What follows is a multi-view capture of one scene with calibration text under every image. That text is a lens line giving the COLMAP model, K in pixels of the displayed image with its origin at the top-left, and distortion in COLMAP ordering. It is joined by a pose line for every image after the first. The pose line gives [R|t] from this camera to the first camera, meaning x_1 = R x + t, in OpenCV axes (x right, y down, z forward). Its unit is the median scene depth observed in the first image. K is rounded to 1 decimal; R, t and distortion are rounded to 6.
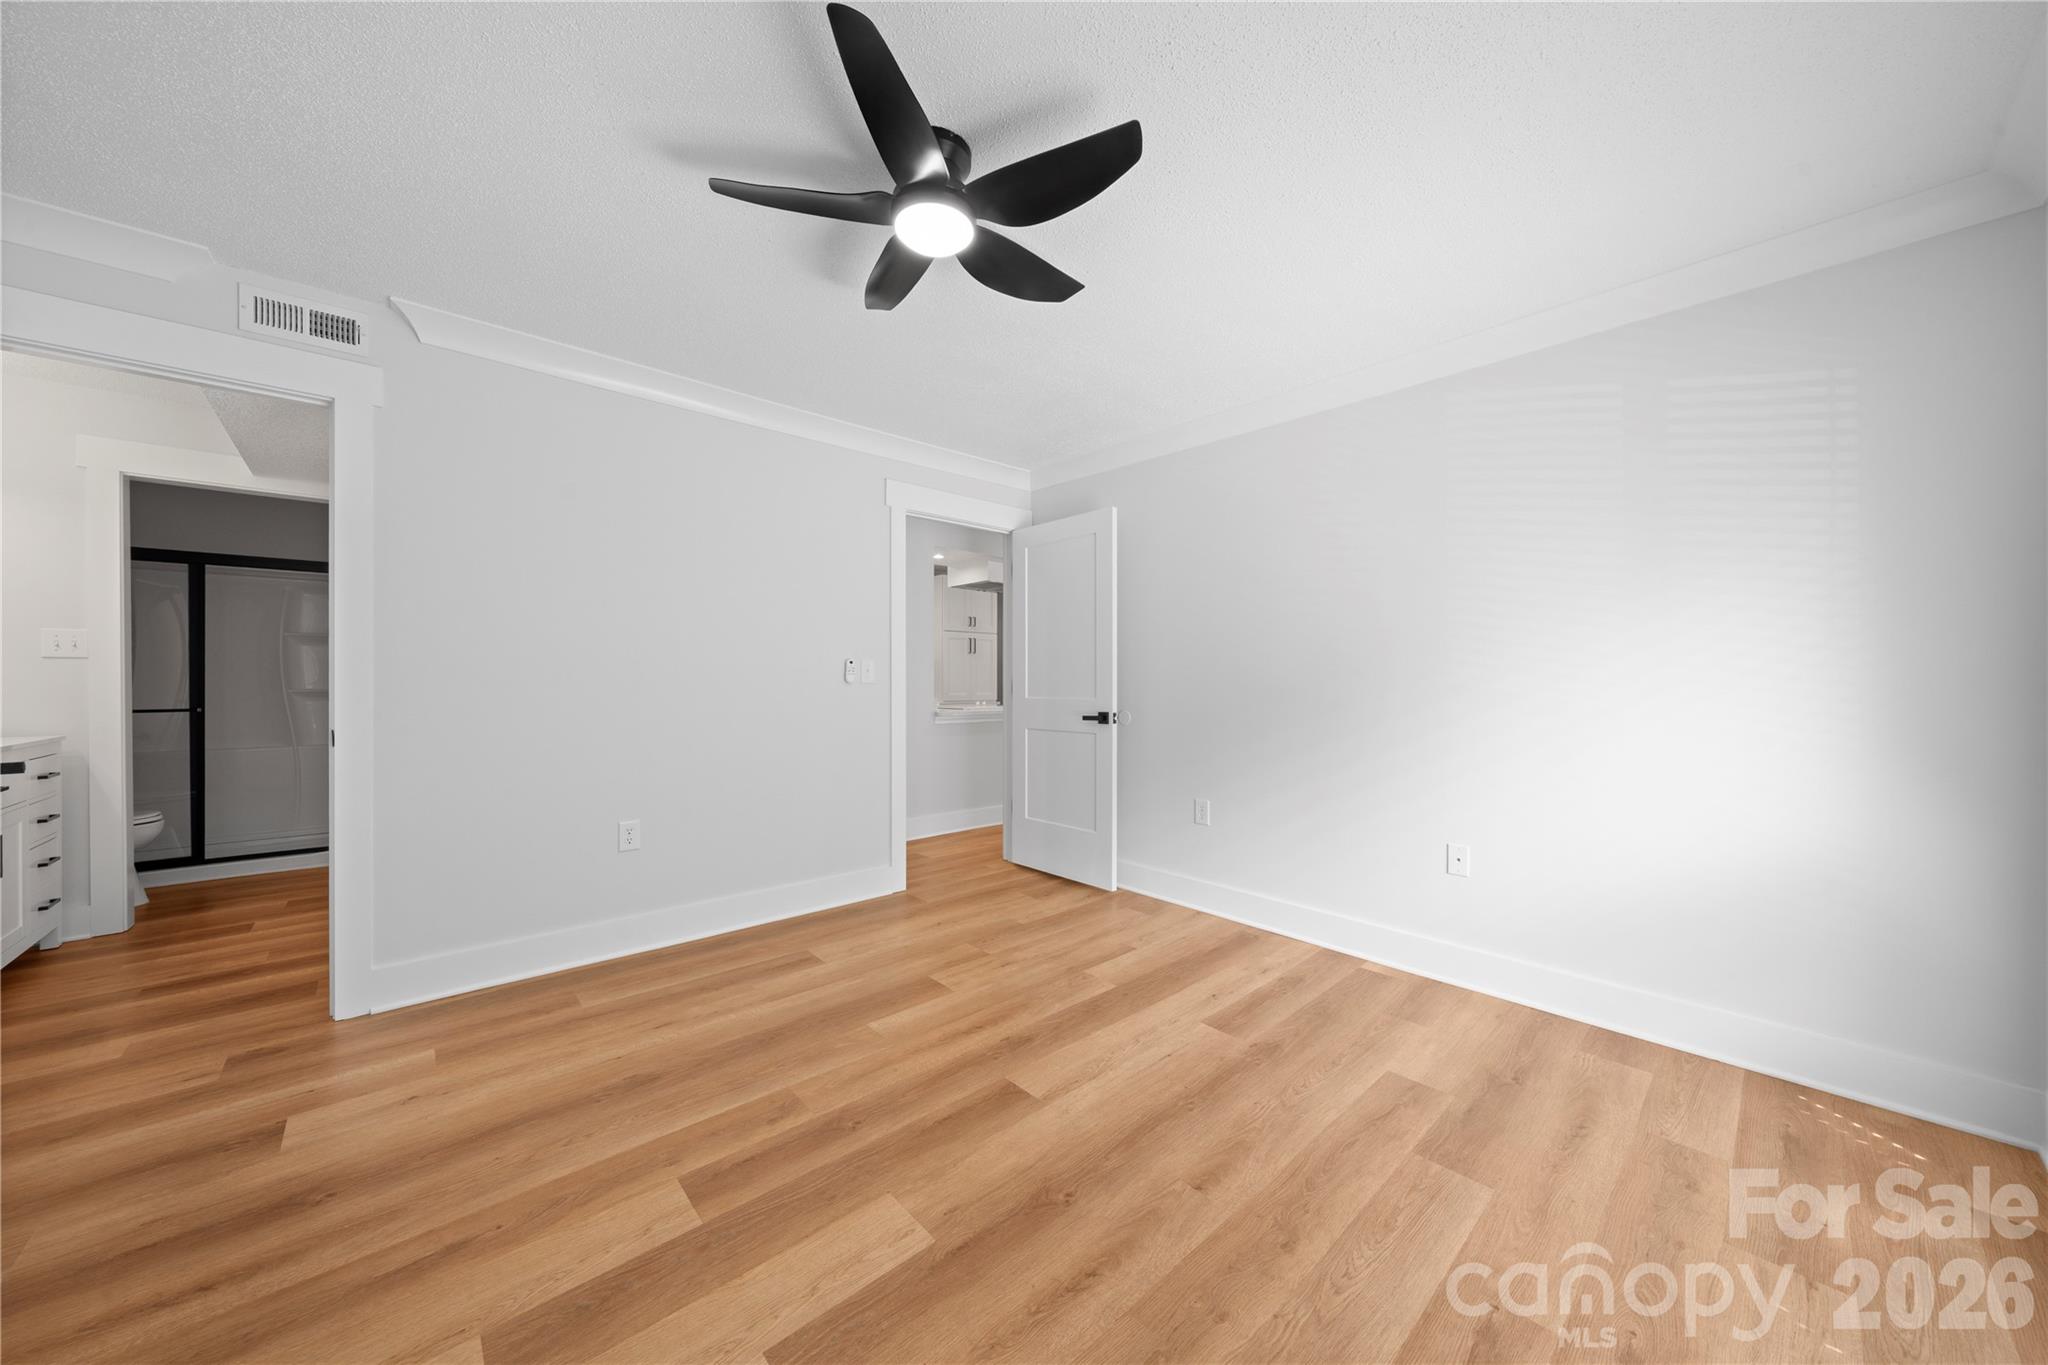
lens RADIAL K [[708.3, 0, 1019.1], [0, 708.3, 683.1], [0, 0, 1]] dist [-0.000357, -0.000105]
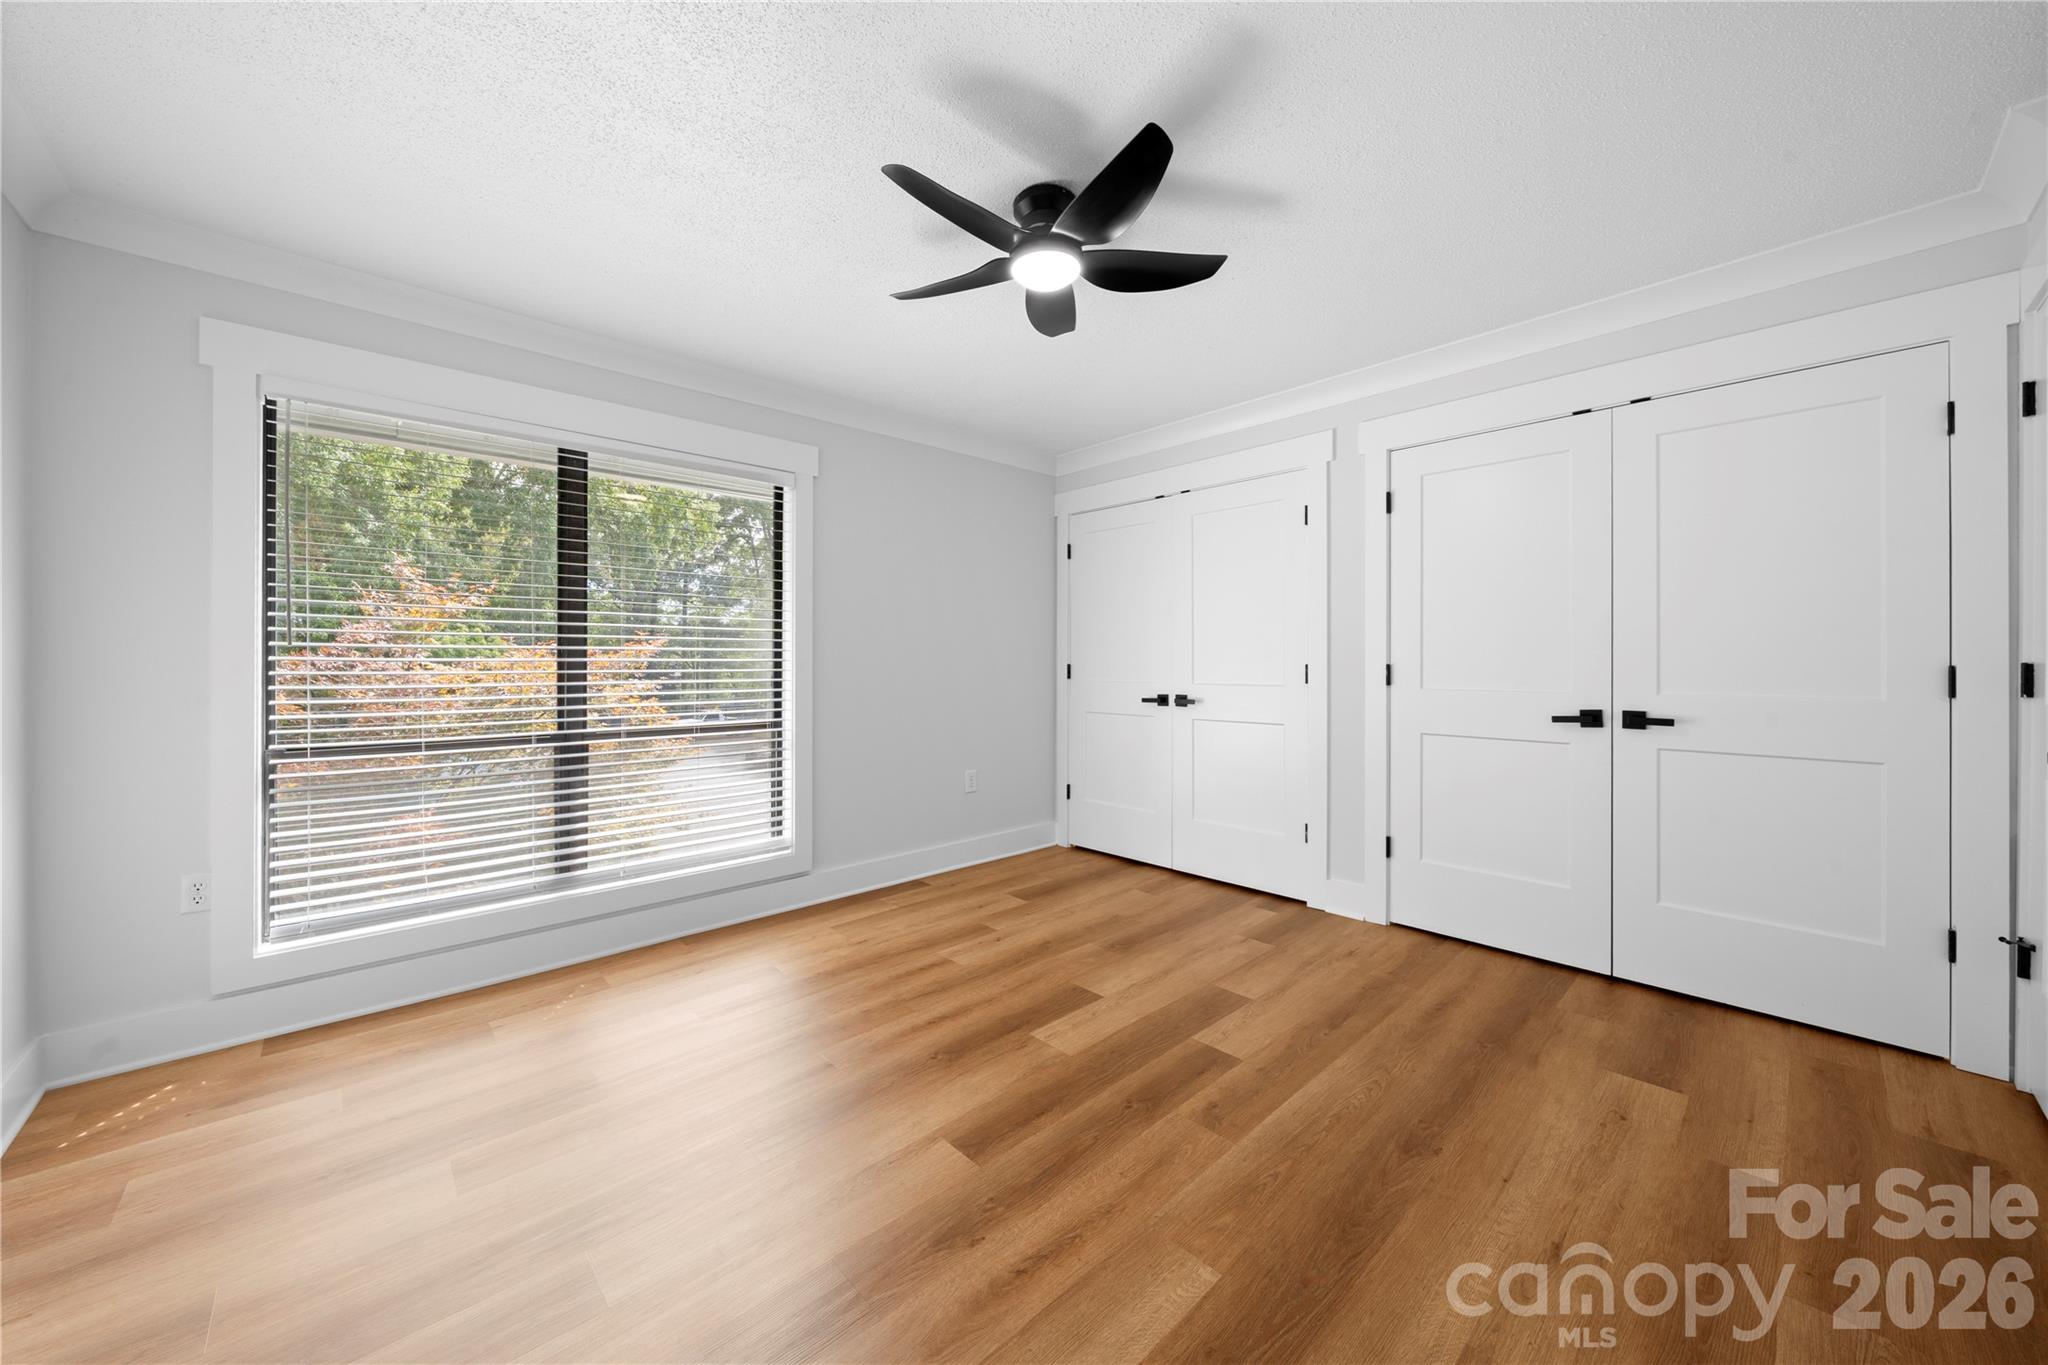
lens RADIAL K [[743.2, 0, 1014.7], [0, 743.2, 660.6], [0, 0, 1]] dist [-0.002009, -0.000183]
pose [[-0.999964, -0.000545, -0.008448, -0.054656], [-0.000599, 0.999980, 0.006372, -0.016257], [0.008444, 0.006377, -0.999944, 1.920078]]
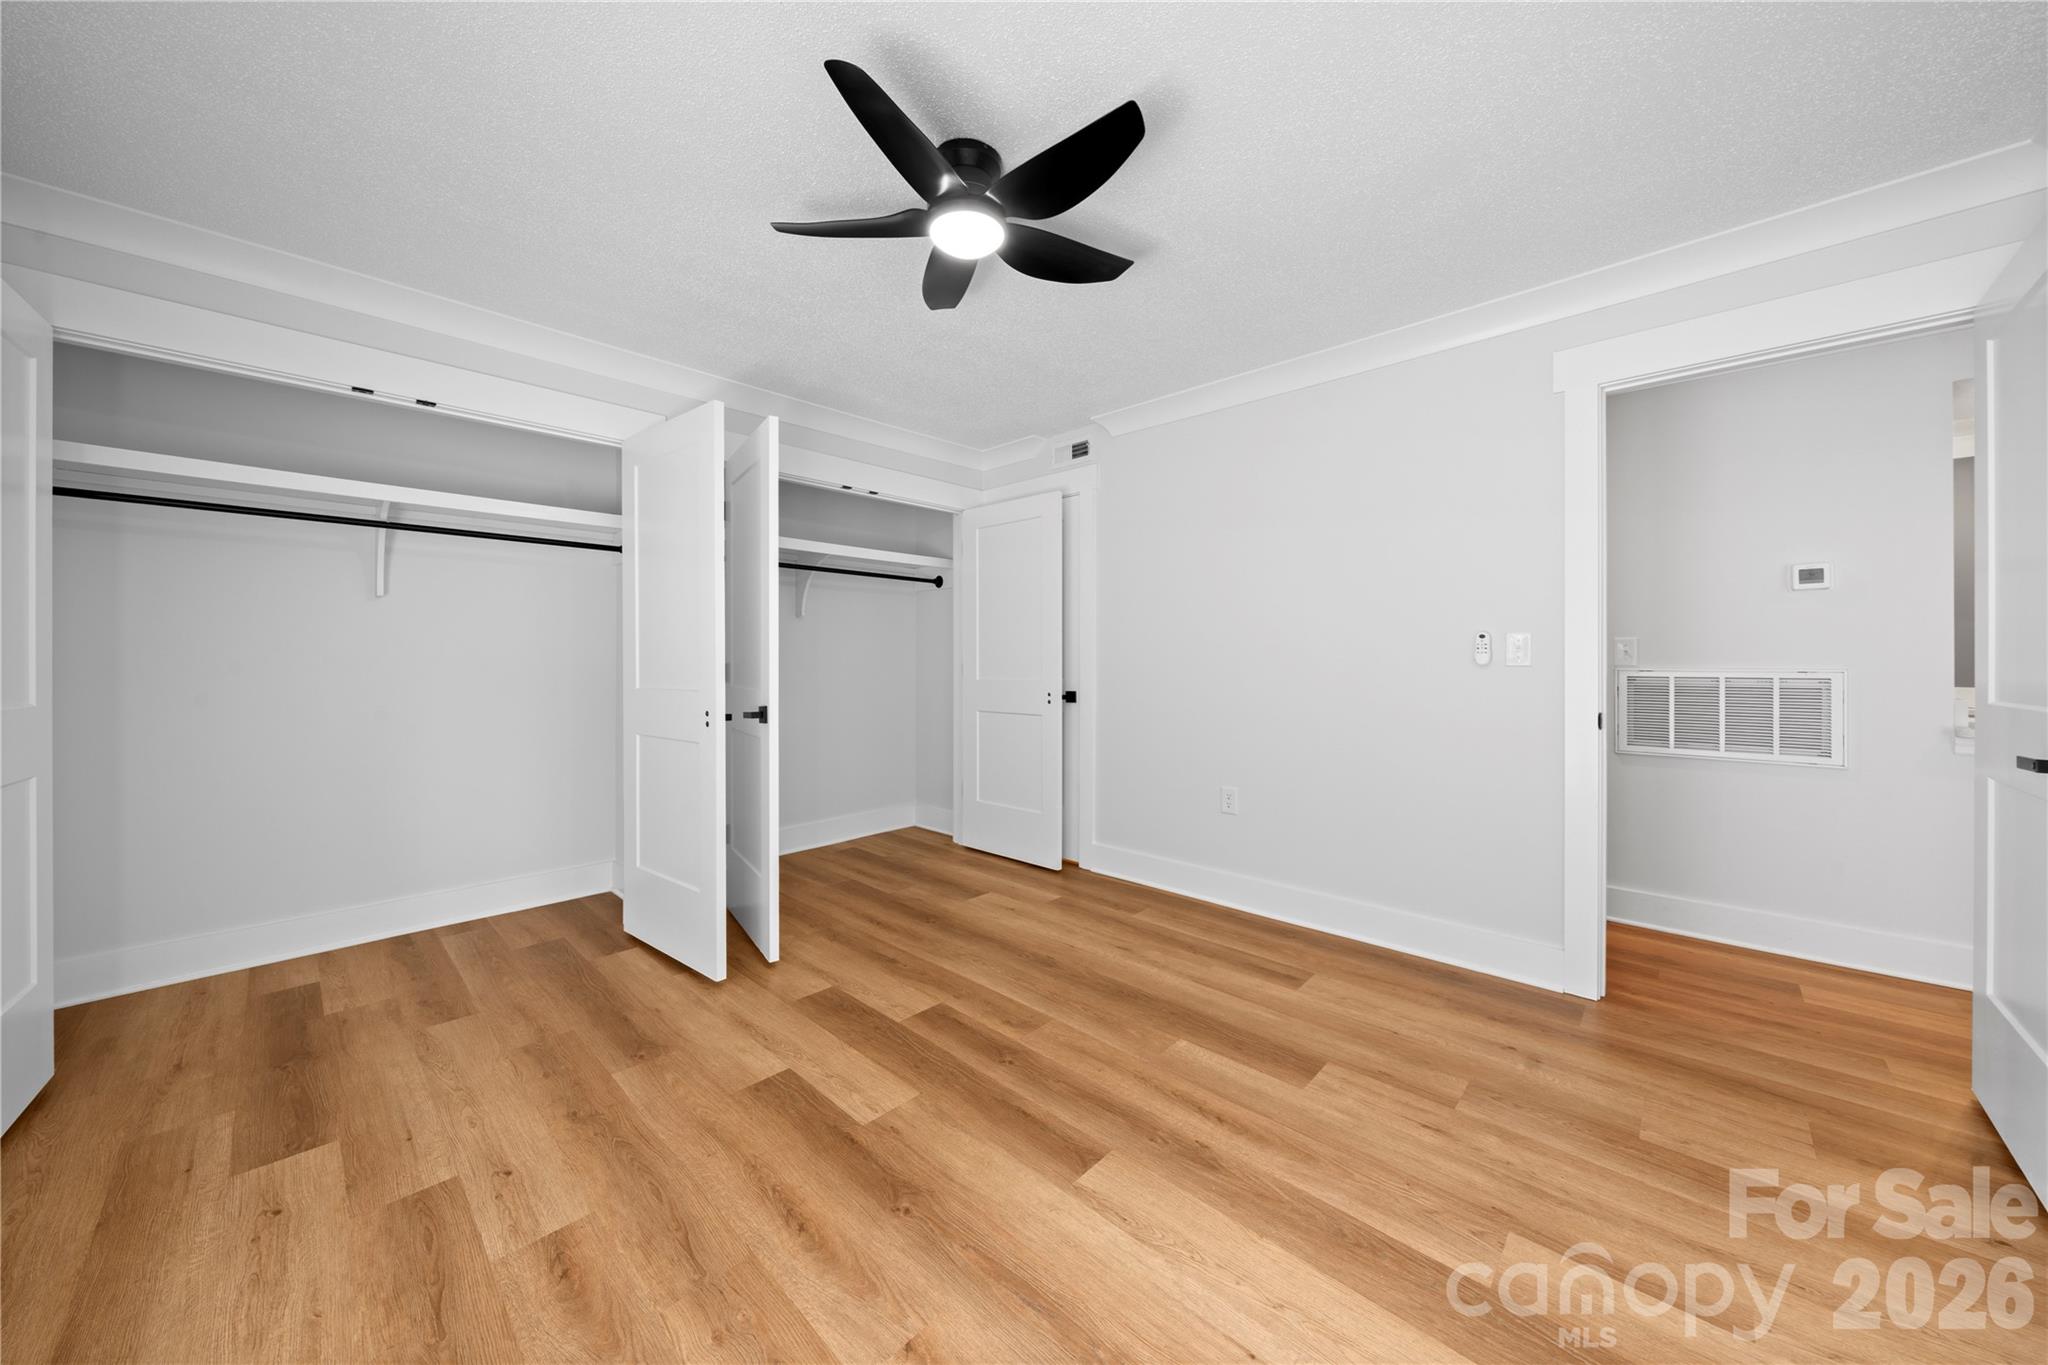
lens RADIAL K [[708.3, 0, 1019.1], [0, 708.3, 683.1], [0, 0, 1]] dist [-0.000357, -0.000105]
pose [[0.072621, 0.027709, -0.996975, 0.810972], [-0.003918, 0.999614, 0.027497, -0.004217], [0.997352, 0.001909, 0.072702, 0.874294]]
